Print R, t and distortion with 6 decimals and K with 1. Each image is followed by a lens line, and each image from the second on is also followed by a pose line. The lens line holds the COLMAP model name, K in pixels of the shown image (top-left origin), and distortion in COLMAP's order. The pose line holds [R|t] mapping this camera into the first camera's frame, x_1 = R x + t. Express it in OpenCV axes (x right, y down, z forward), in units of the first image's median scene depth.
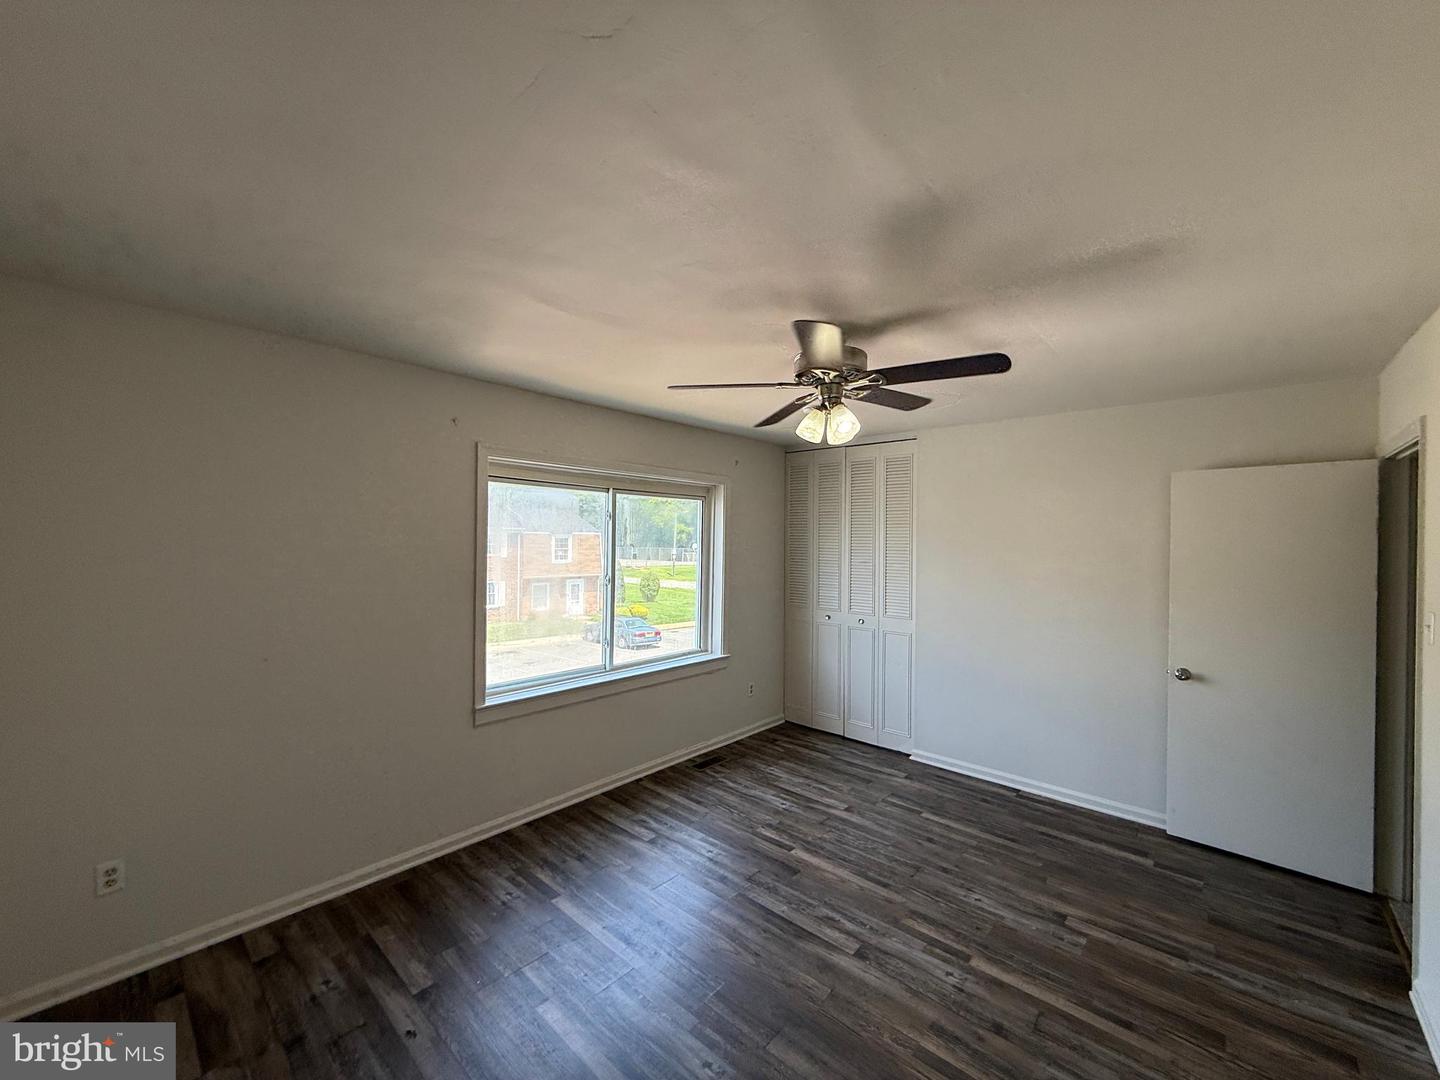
lens RADIAL K [[575.3, 0, 718.8], [0, 575.3, 543.6], [0, 0, 1]] dist [-0.000323, 0.000263]
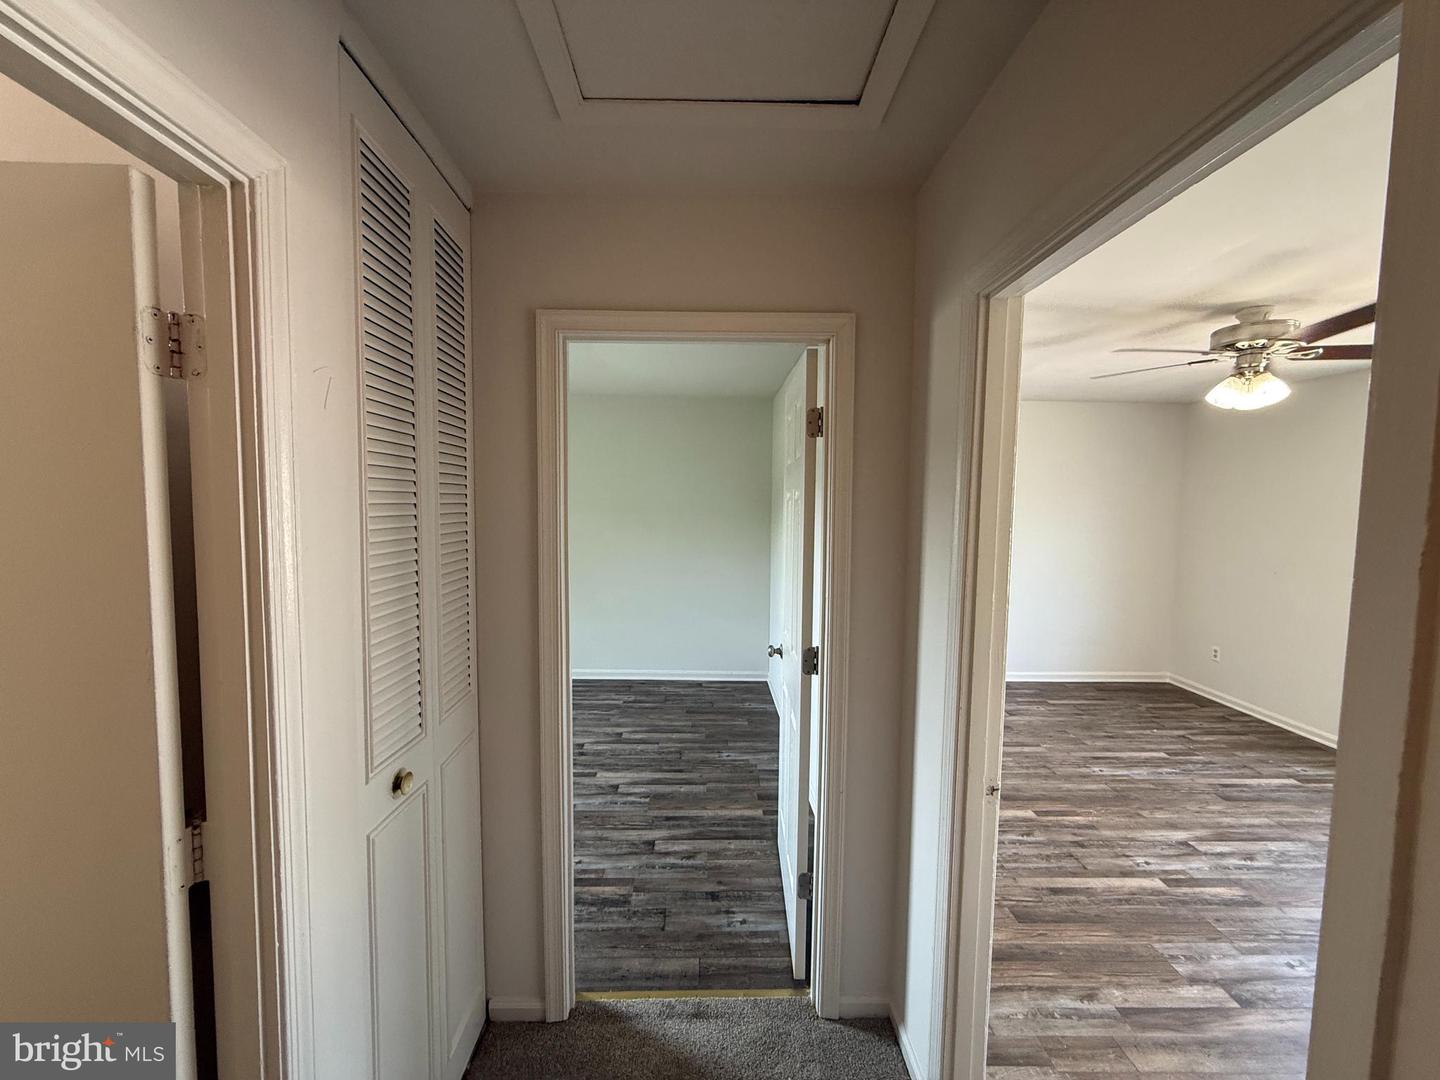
lens RADIAL K [[575.3, 0, 715.1], [0, 575.3, 539.4], [0, 0, 1]] dist [-0.000323, 0.000263]
pose [[-0.728136, 0.025070, -0.684975, 1.652639], [-0.027005, 0.997506, 0.065215, 0.030378], [0.684901, 0.065984, -0.725642, 1.085271]]
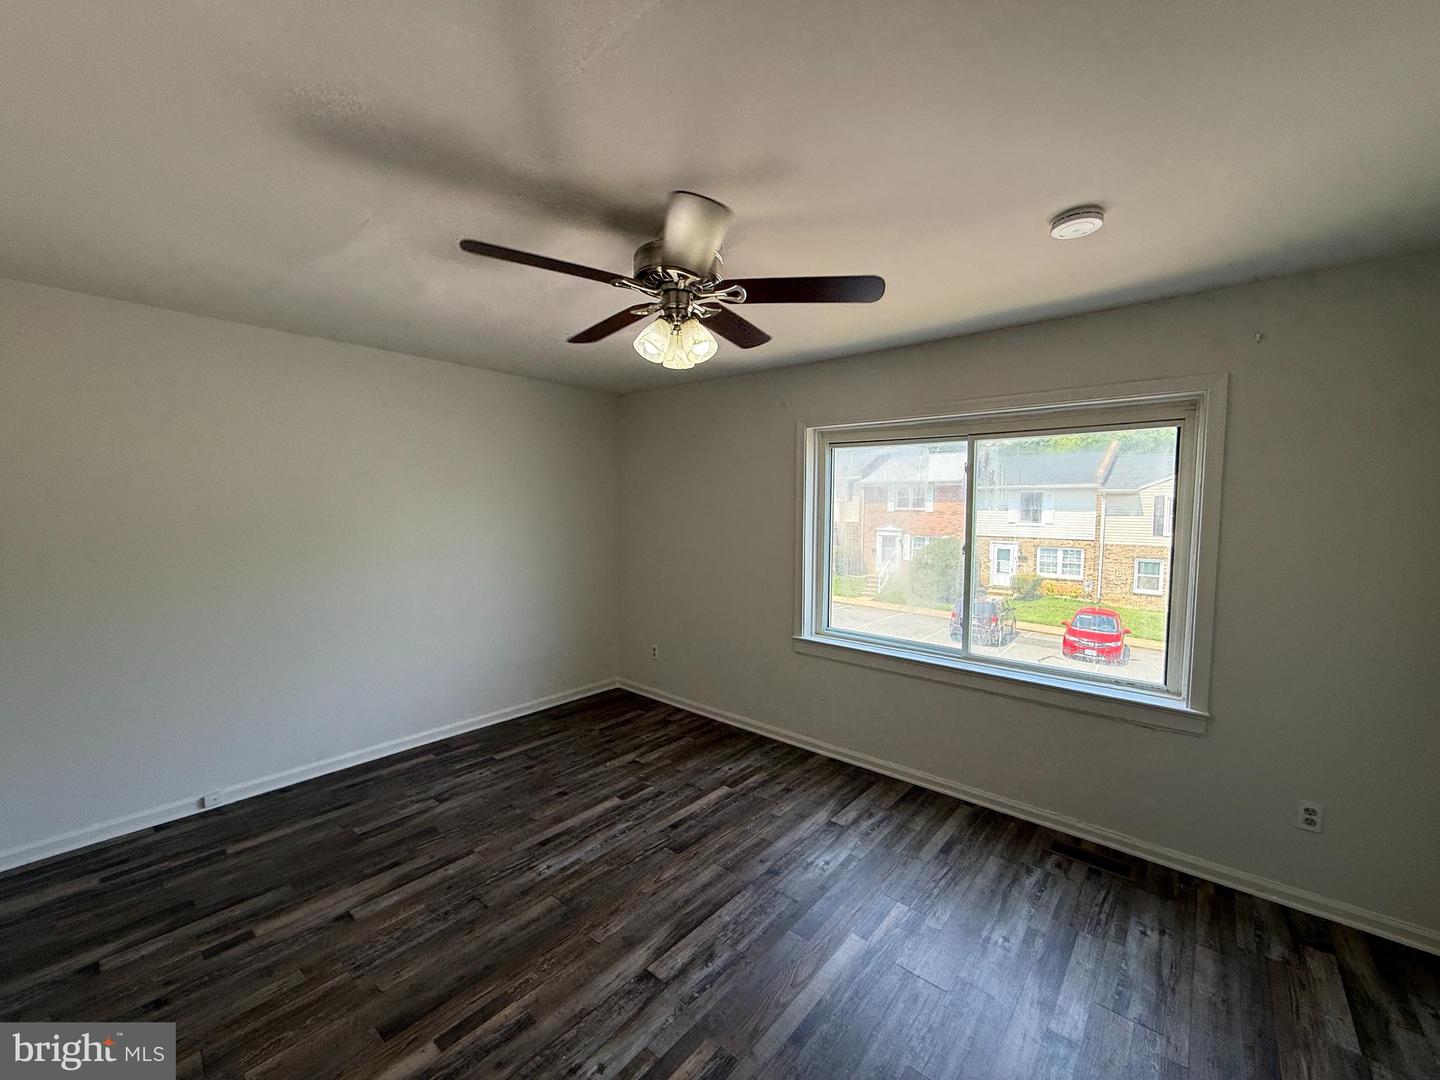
lens RADIAL K [[575.3, 0, 714.8], [0, 575.3, 544.9], [0, 0, 1]] dist [-0.000323, 0.000263]
pose [[0.024548, 0.054533, -0.998210, 0.992444], [-0.017003, 0.998389, 0.054124, 0.033528], [0.999554, 0.015644, 0.025435, 1.005245]]
